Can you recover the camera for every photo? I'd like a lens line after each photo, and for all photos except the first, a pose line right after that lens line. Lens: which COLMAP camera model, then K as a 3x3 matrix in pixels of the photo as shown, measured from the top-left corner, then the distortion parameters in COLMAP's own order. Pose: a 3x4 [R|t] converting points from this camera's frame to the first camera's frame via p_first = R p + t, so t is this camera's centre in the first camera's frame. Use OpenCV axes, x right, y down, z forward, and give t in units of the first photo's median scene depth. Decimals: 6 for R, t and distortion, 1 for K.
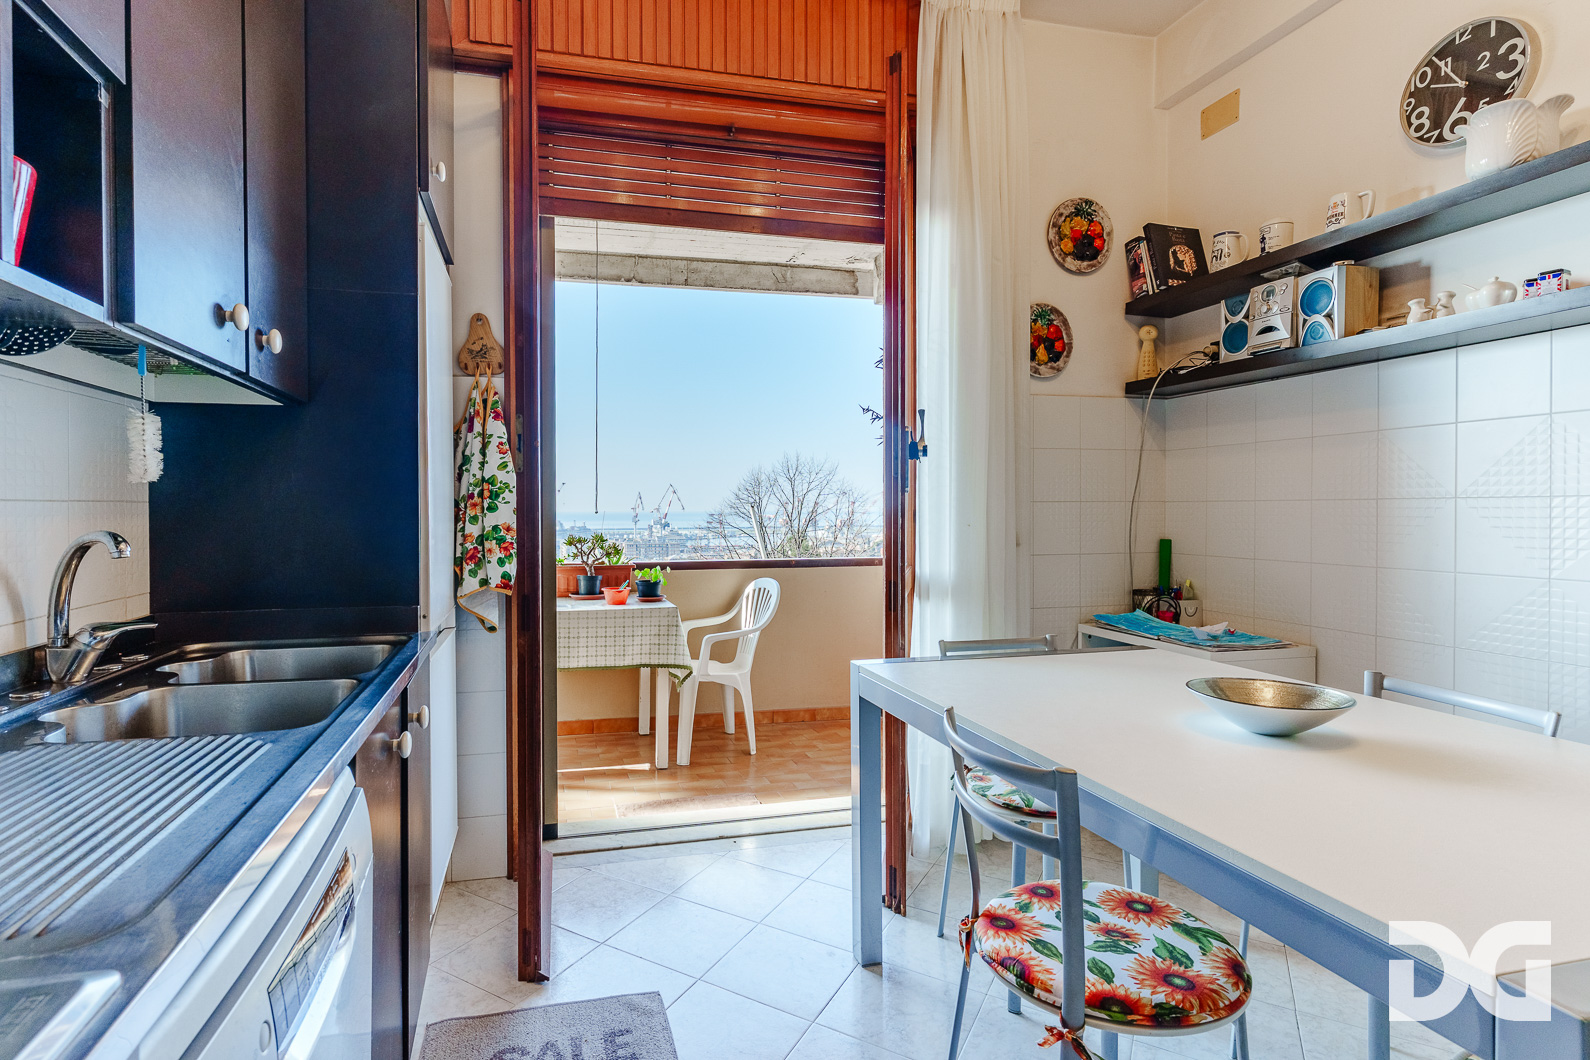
lens RADIAL K [[785.1, 0, 726.4], [0, 785.1, 520.8], [0, 0, 1]] dist [0.001030, 0.000244]
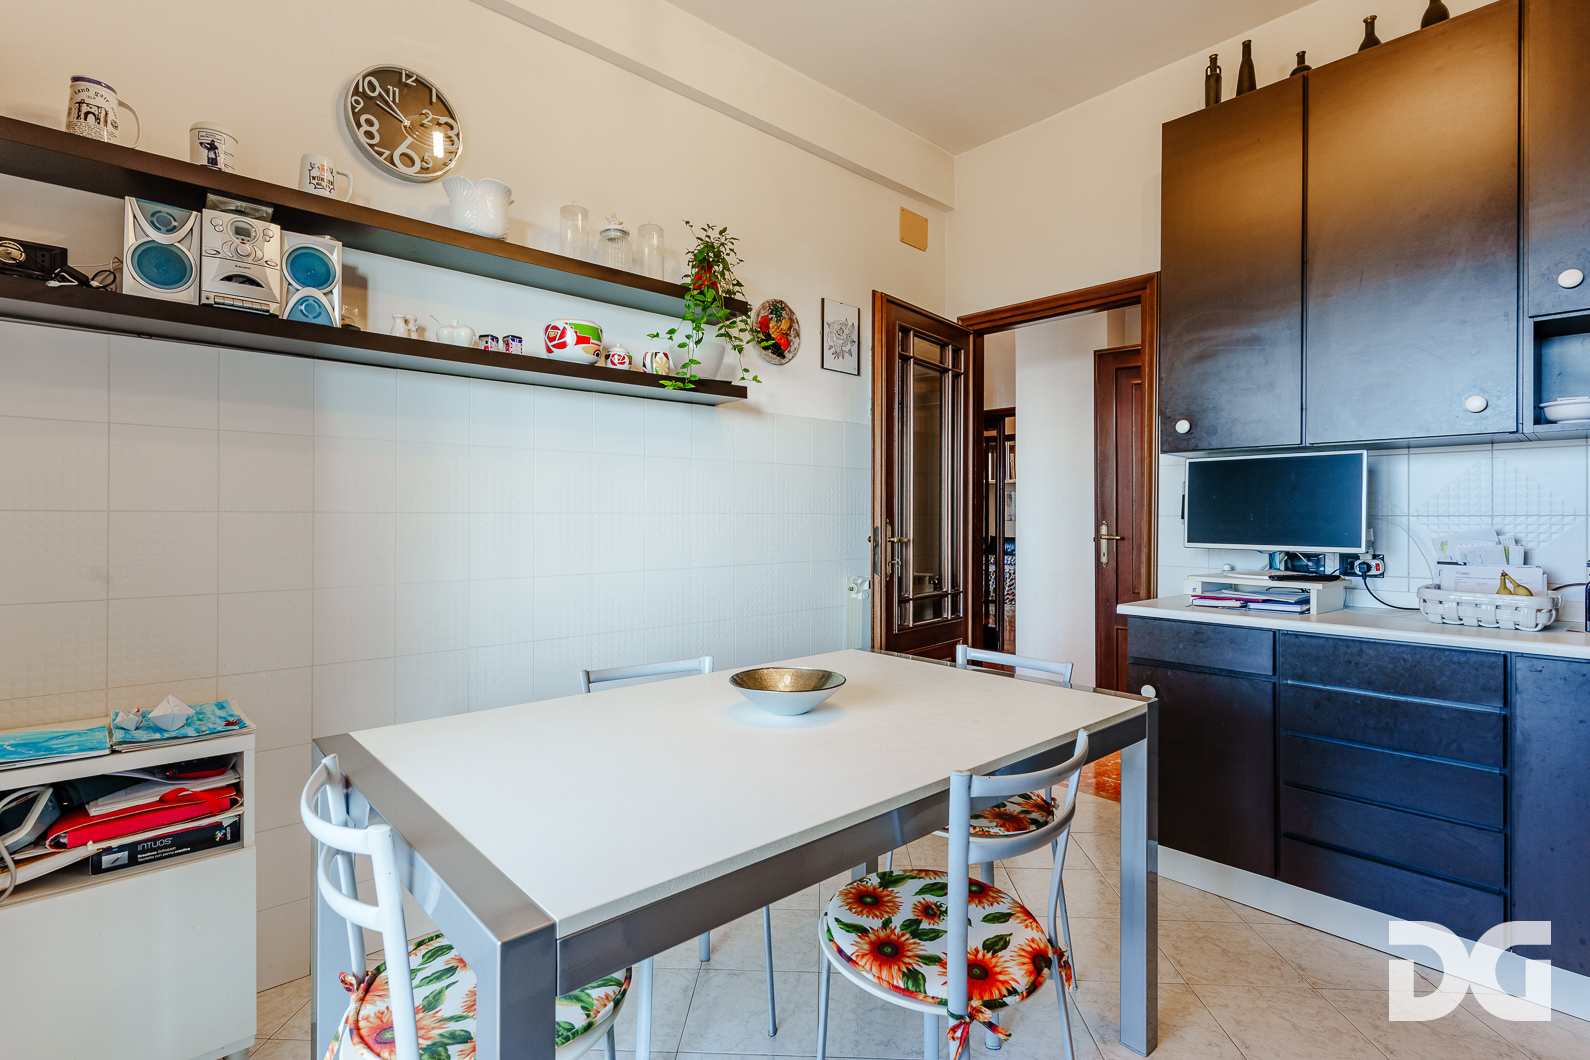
lens RADIAL K [[757.4, 0, 796.5], [0, 757.4, 514.4], [0, 0, 1]] dist [-0.000264, 0.000406]
pose [[-0.493588, 0.002910, 0.869691, -0.203205], [0.010523, 0.999941, 0.002626, -0.022686], [-0.869632, 0.010447, -0.493590, 1.007657]]
